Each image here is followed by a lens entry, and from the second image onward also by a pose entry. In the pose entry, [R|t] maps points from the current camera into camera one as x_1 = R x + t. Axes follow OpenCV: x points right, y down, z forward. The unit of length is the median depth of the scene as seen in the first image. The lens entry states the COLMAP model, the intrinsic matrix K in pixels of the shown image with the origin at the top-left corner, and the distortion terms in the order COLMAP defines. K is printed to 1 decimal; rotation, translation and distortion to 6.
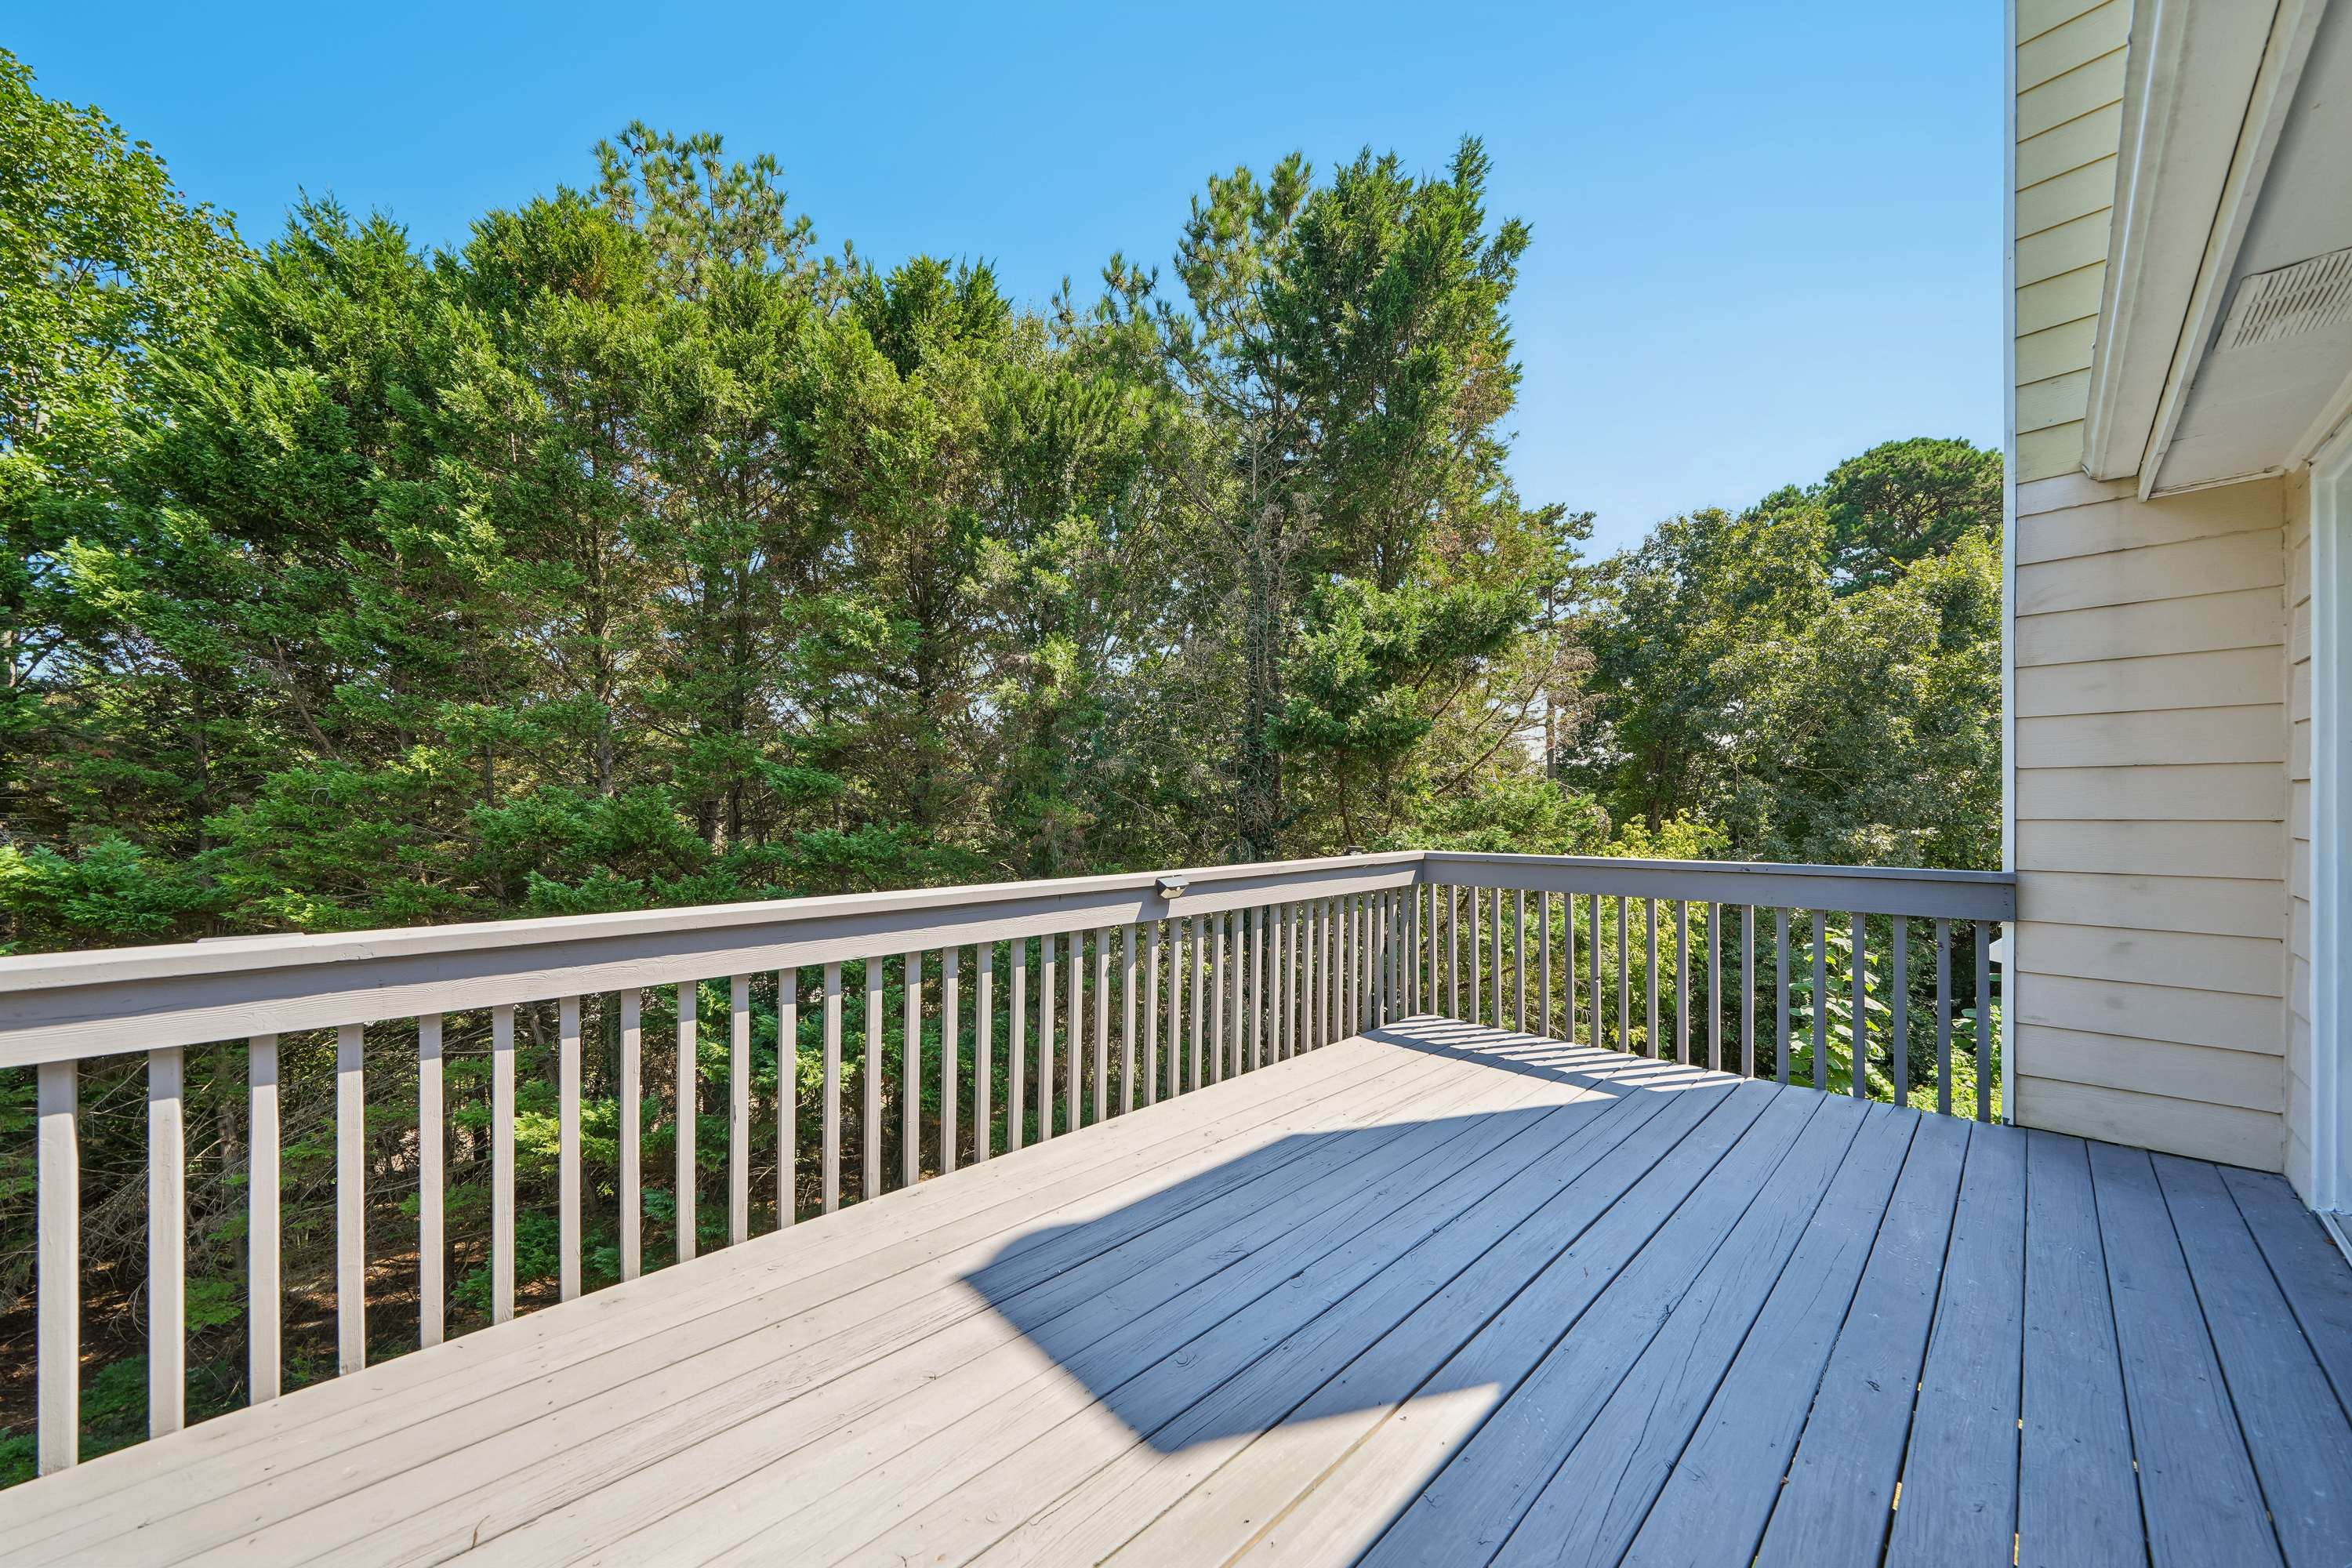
lens RADIAL K [[801.1, 0, 1178.1], [0, 801.1, 796.1], [0, 0, 1]] dist [-0.007085, 0.000480]
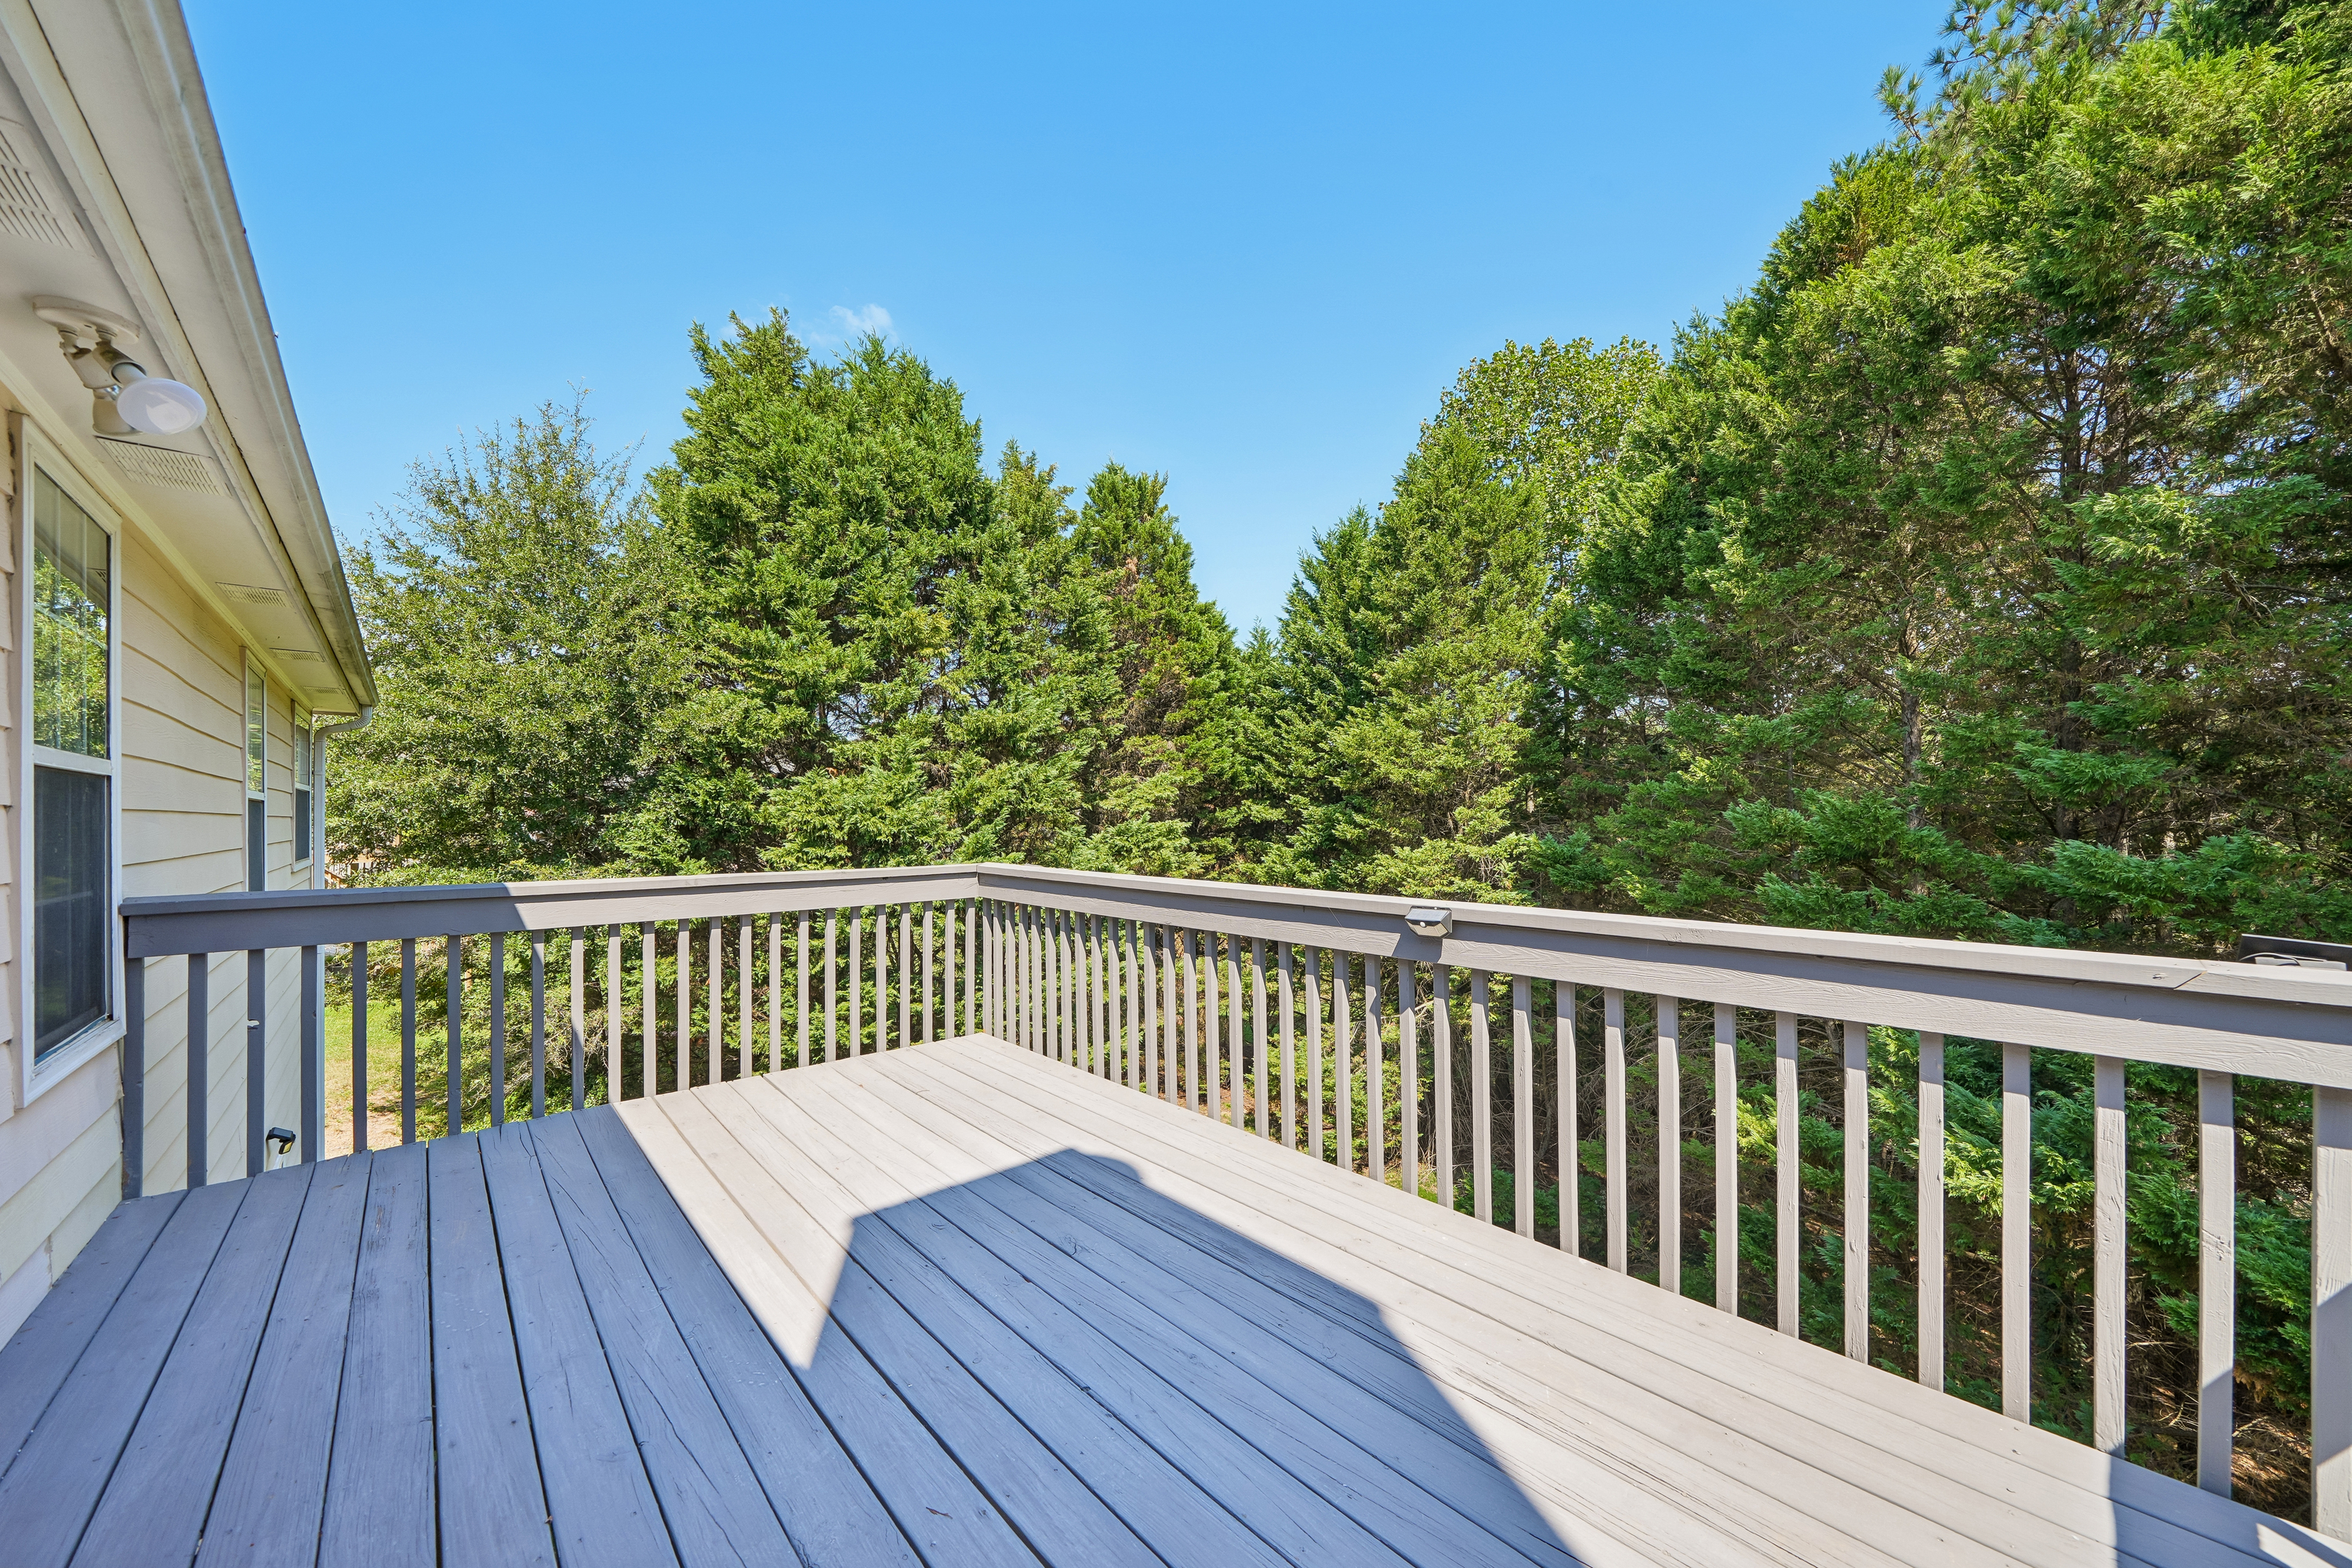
lens RADIAL K [[801.1, 0, 1163.6], [0, 801.1, 801.5], [0, 0, 1]] dist [-0.007085, 0.000480]
pose [[0.015582, -0.009986, -0.999829, 0.214223], [0.014537, 0.999847, -0.009760, 0.001218], [0.999773, -0.014382, 0.015724, 0.213730]]
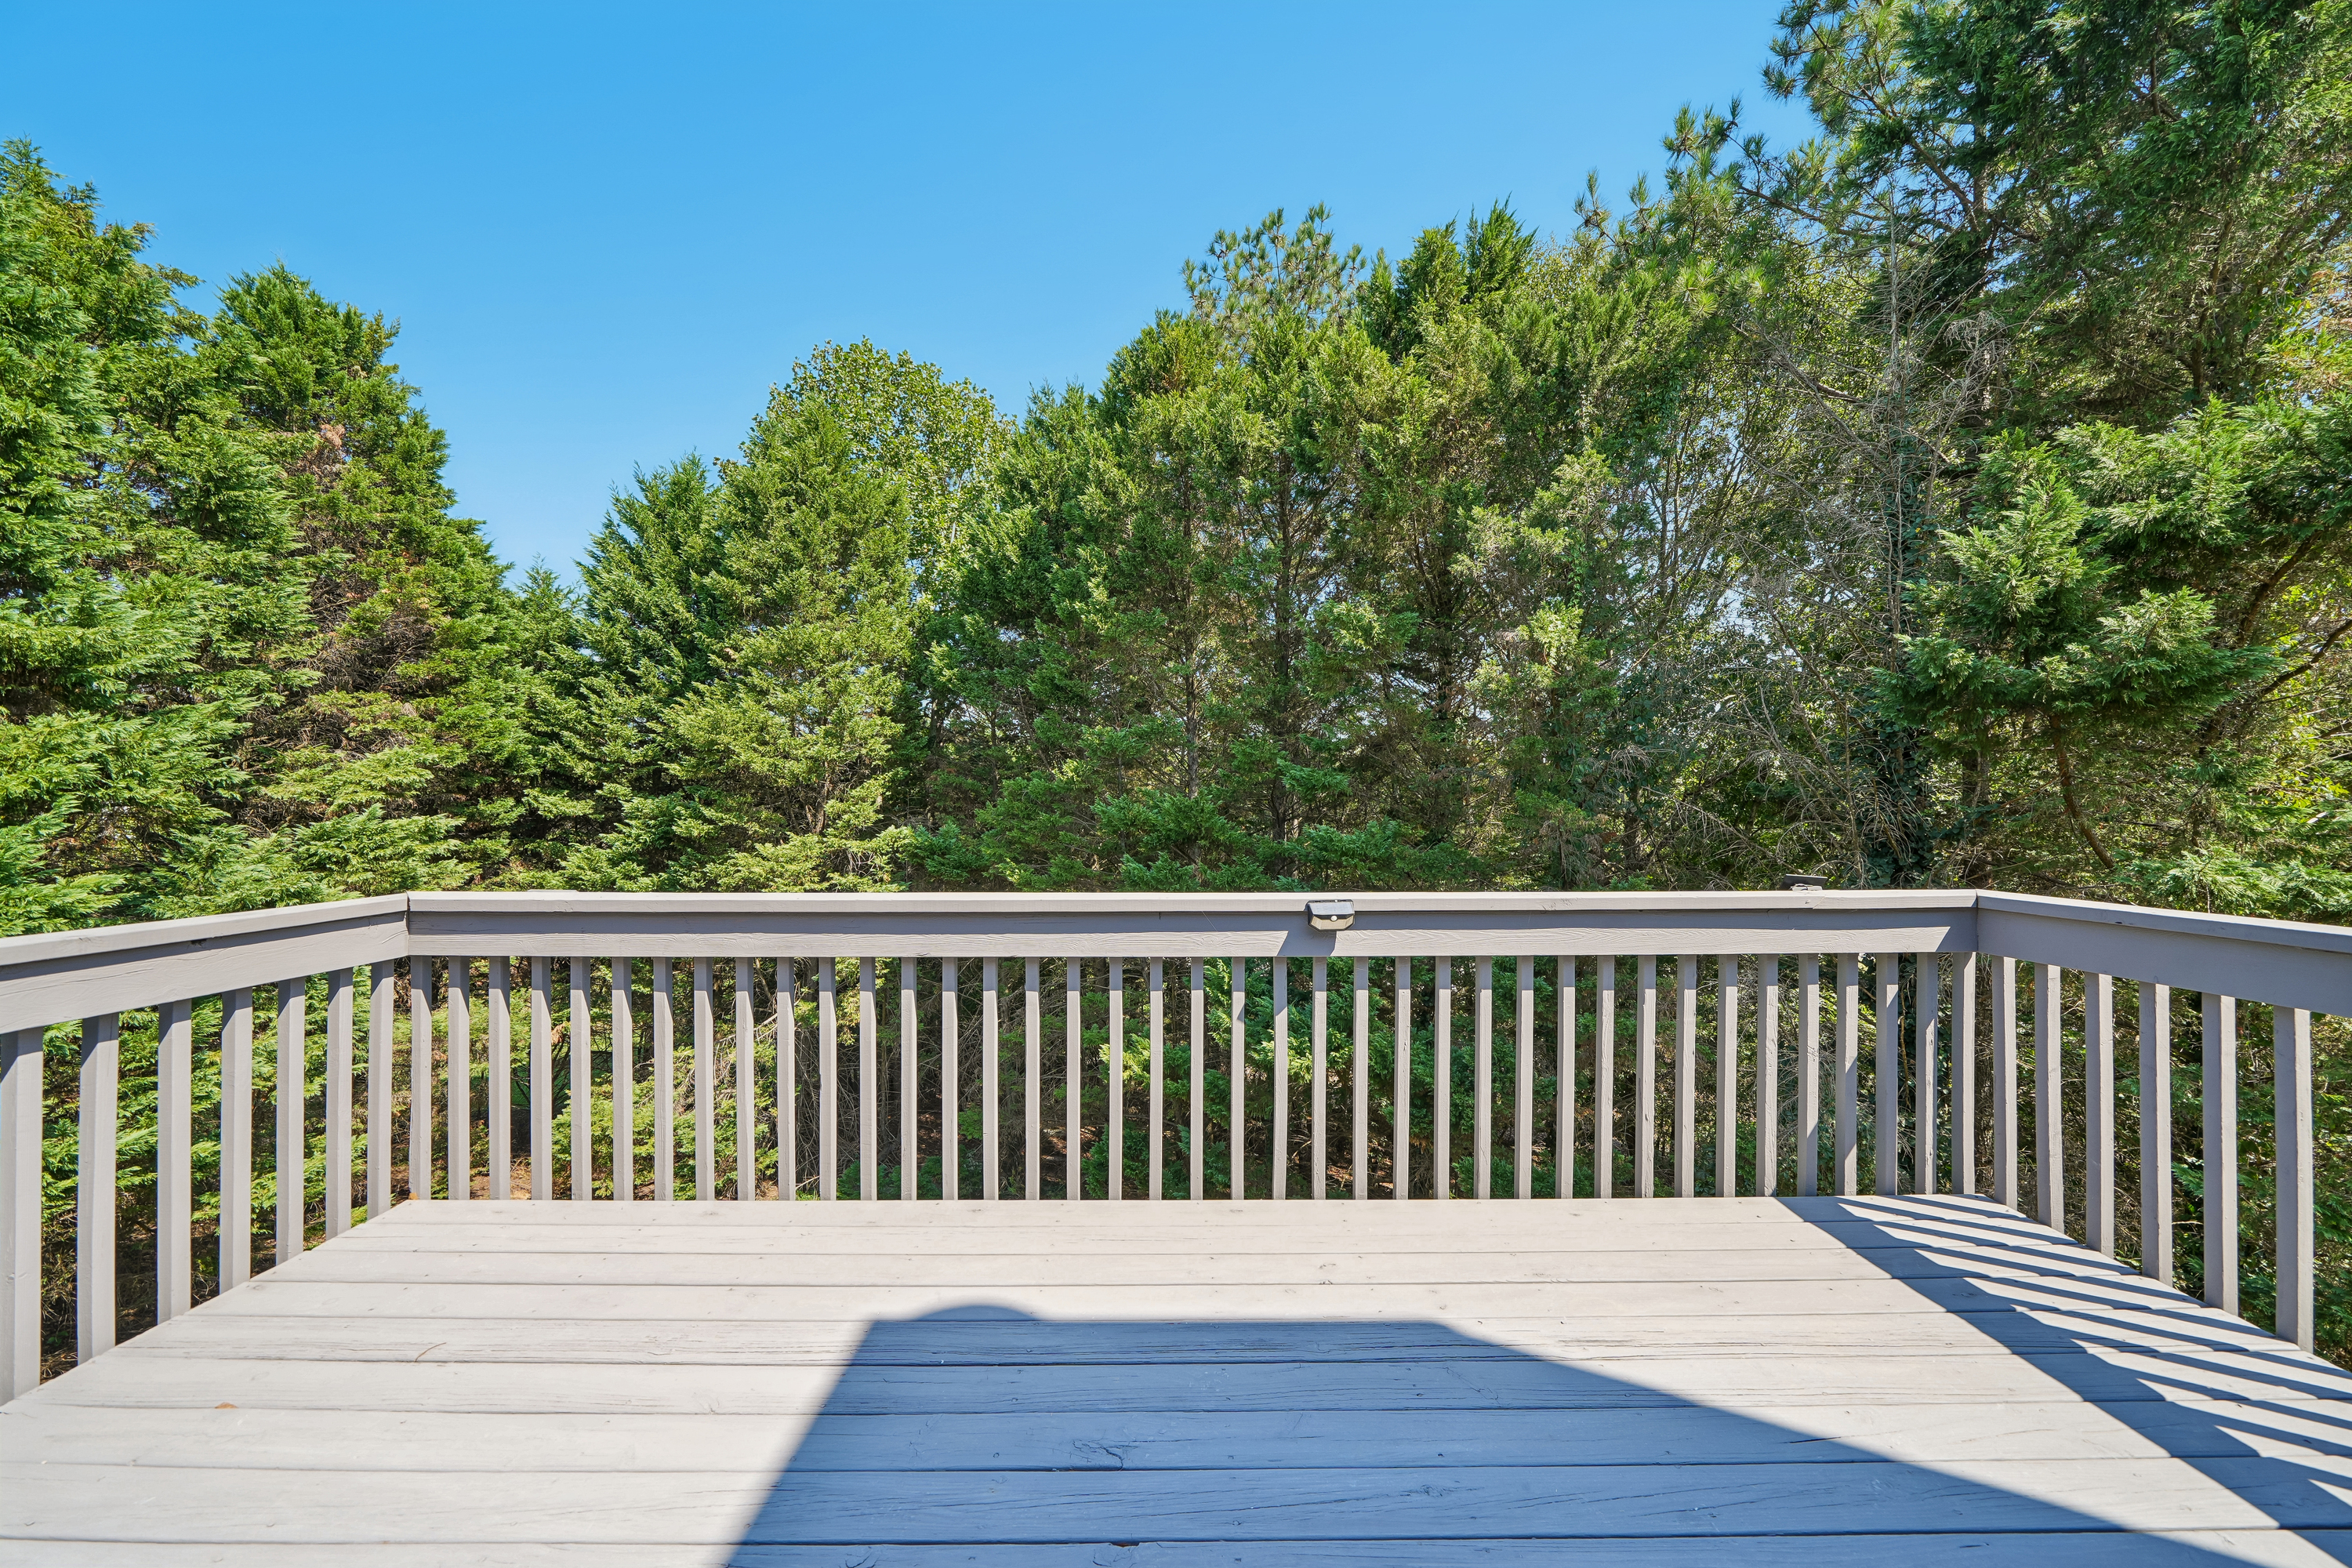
lens RADIAL K [[801.1, 0, 1173.8], [0, 801.1, 793.6], [0, 0, 1]] dist [-0.007085, 0.000480]
pose [[0.738514, -0.005822, -0.674213, 0.111723], [0.005241, 0.999982, -0.002893, 0.000614], [0.674218, -0.001397, 0.738531, 0.102355]]
